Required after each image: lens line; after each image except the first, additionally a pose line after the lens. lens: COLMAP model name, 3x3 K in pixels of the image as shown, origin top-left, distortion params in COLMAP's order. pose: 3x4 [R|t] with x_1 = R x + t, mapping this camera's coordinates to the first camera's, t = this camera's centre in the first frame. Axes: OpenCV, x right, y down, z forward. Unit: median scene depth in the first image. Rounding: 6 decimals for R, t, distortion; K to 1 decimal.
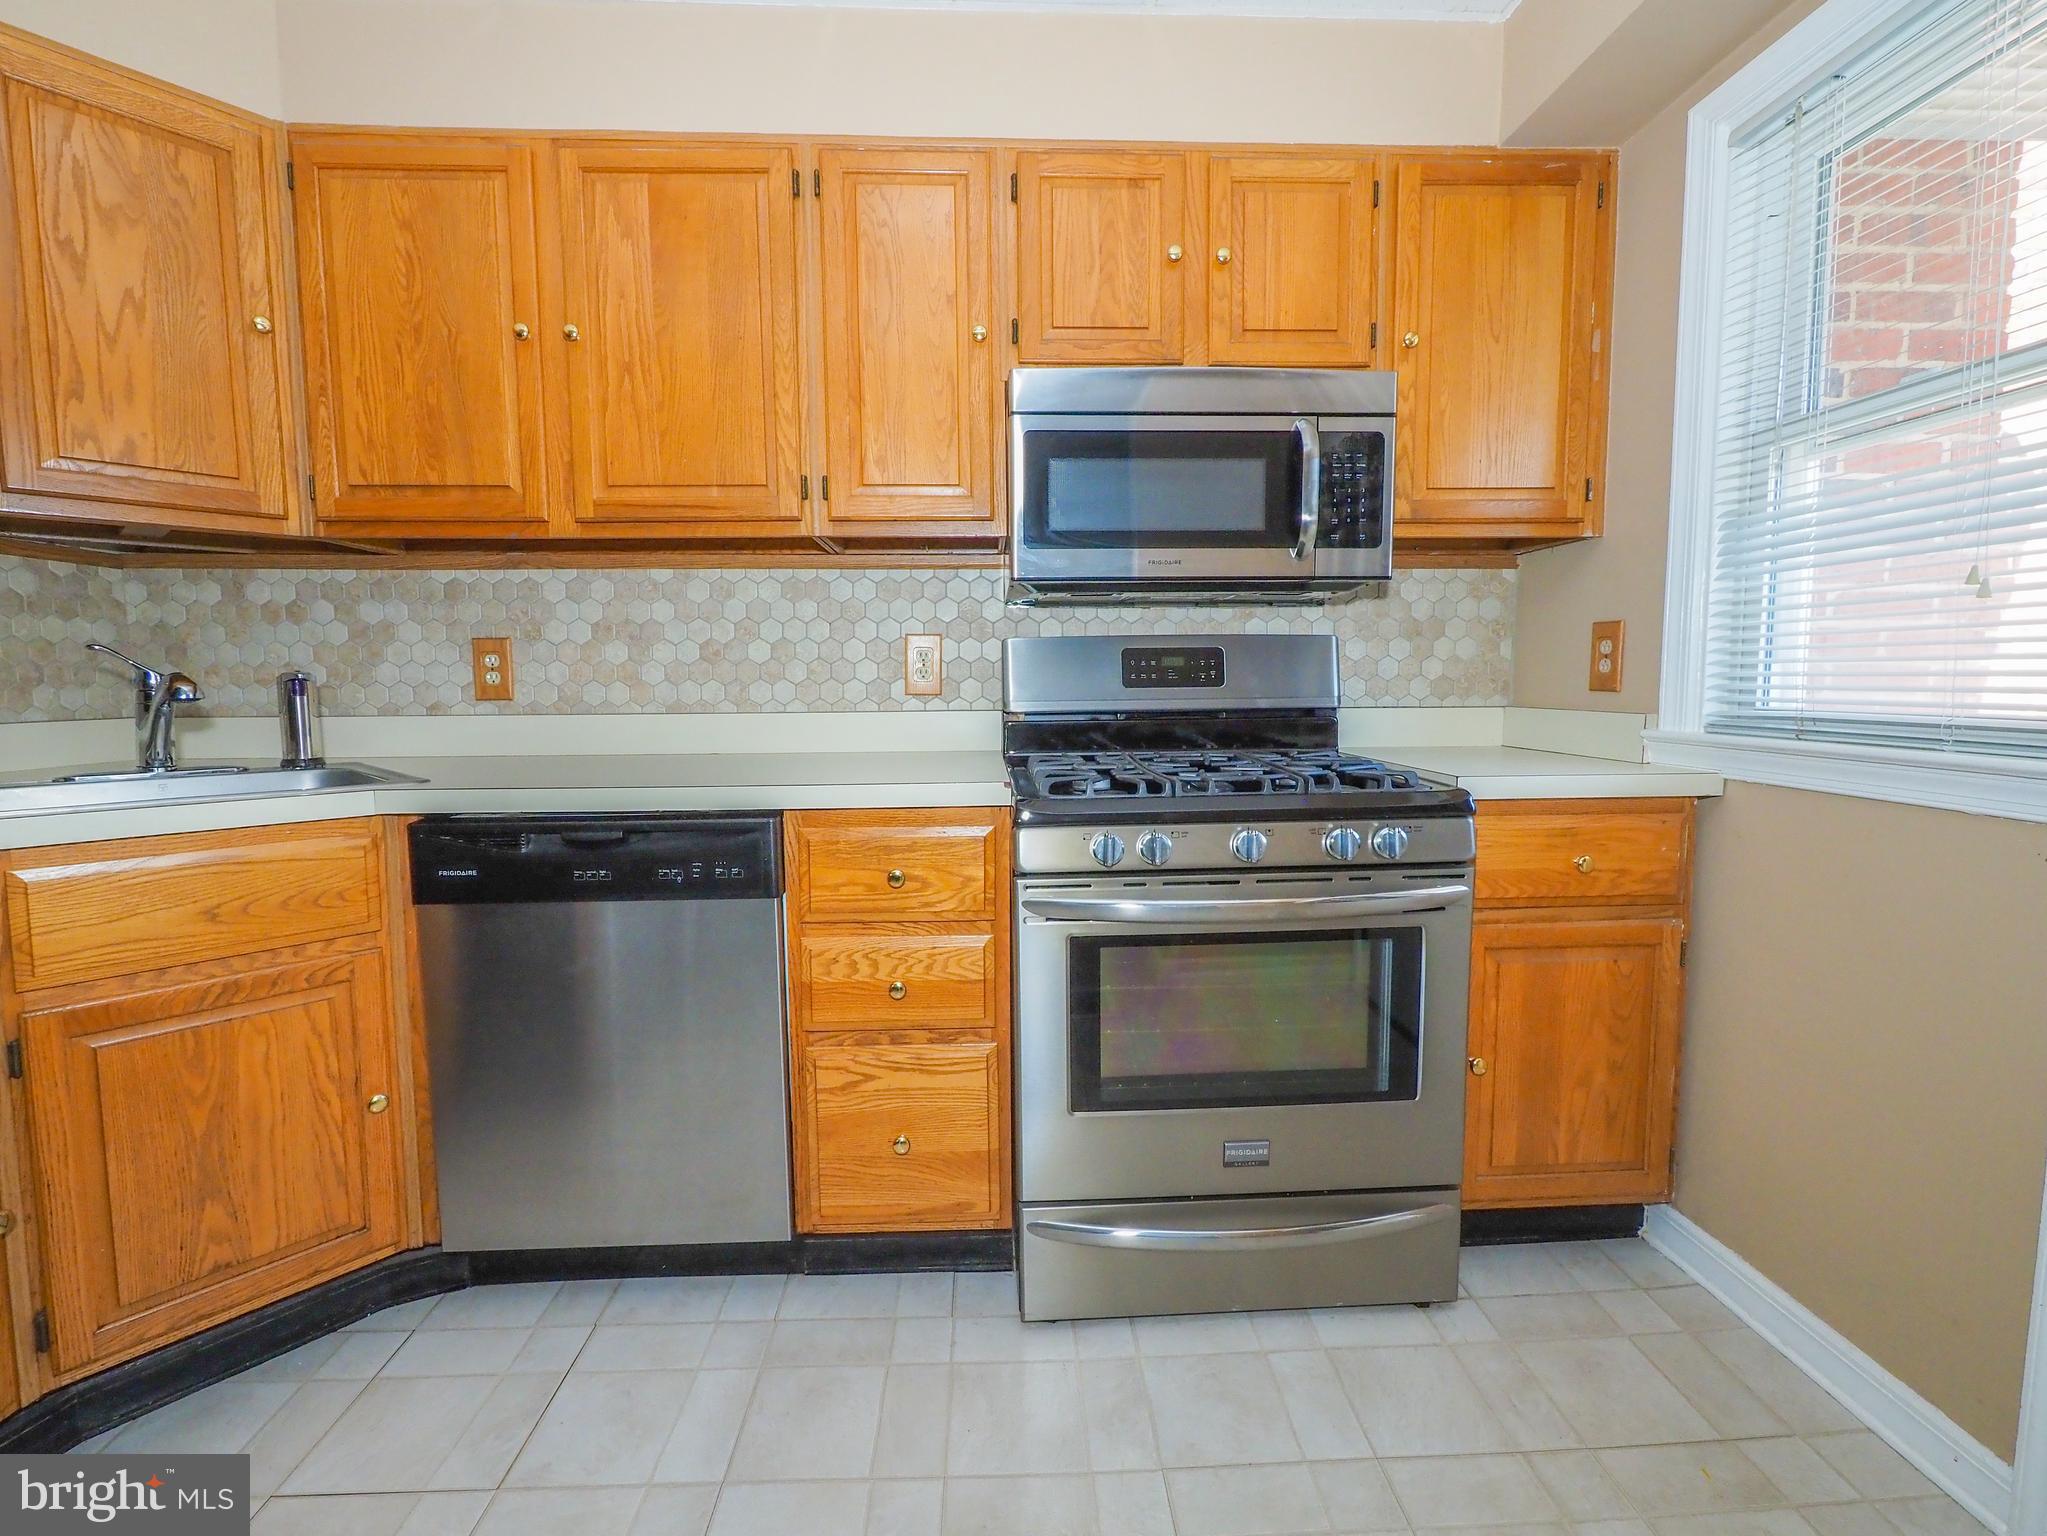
lens RADIAL K [[881.6, 0, 1013.3], [0, 881.6, 751.0], [0, 0, 1]] dist [-0.004070, -0.000562]
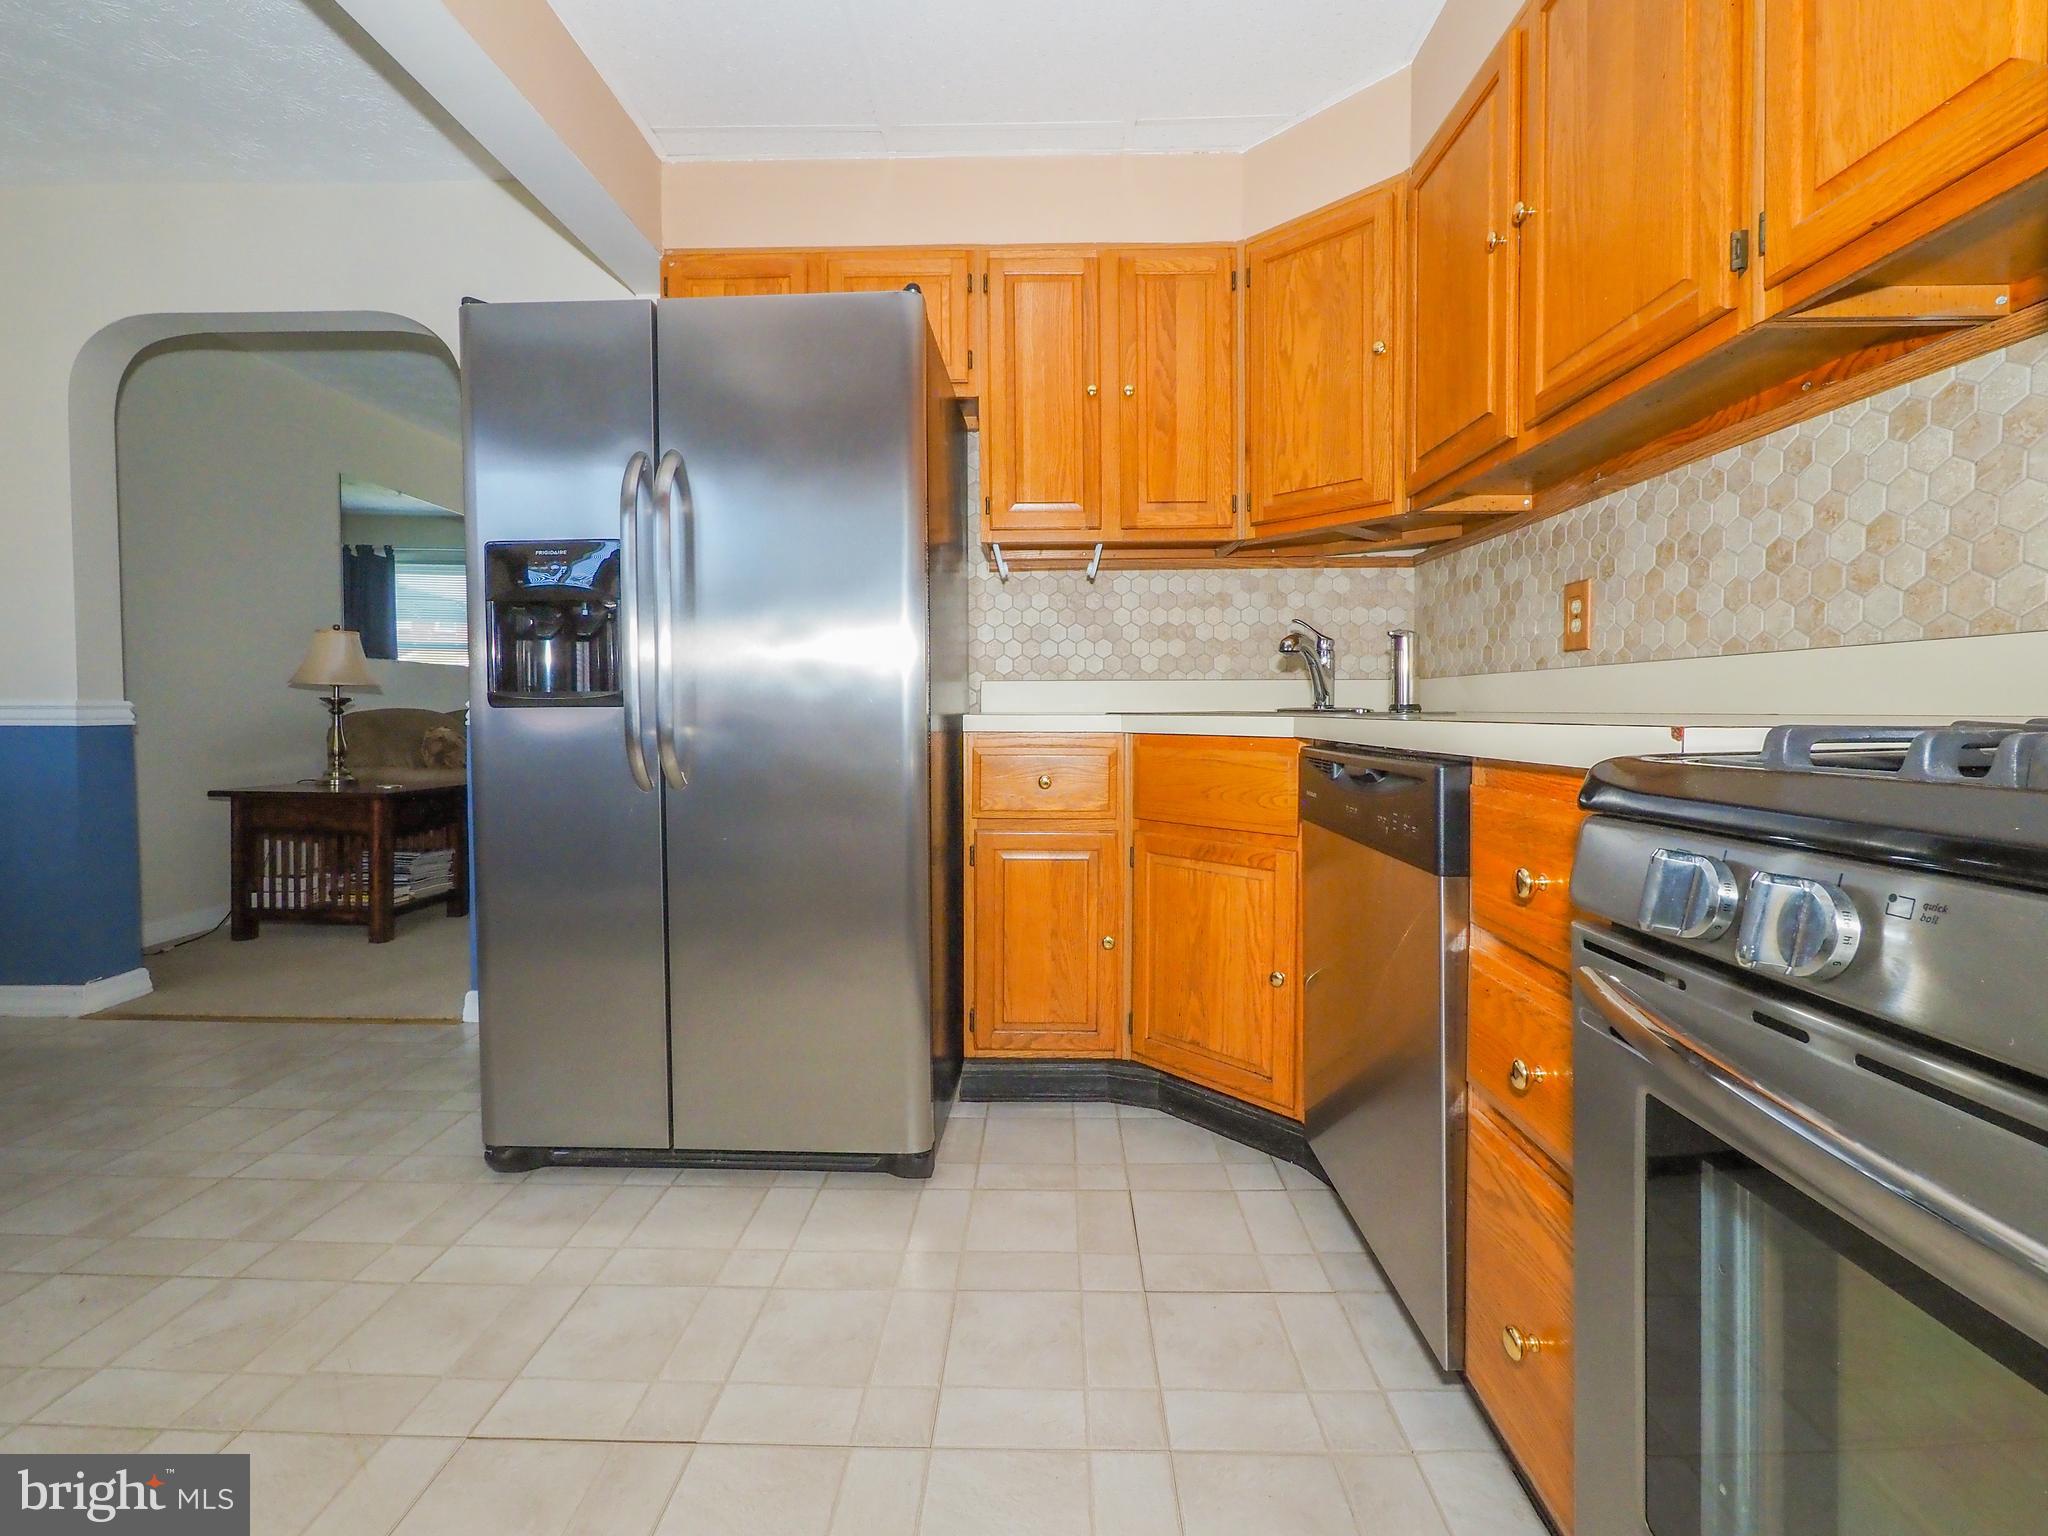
lens RADIAL K [[882.1, 0, 1032.6], [0, 882.1, 735.8], [0, 0, 1]] dist [-0.004070, -0.000562]
pose [[-0.066182, 0.036358, -0.997145, 0.398872], [-0.078924, 0.996014, 0.041555, 0.040426], [0.994681, 0.081449, -0.063049, 0.596153]]
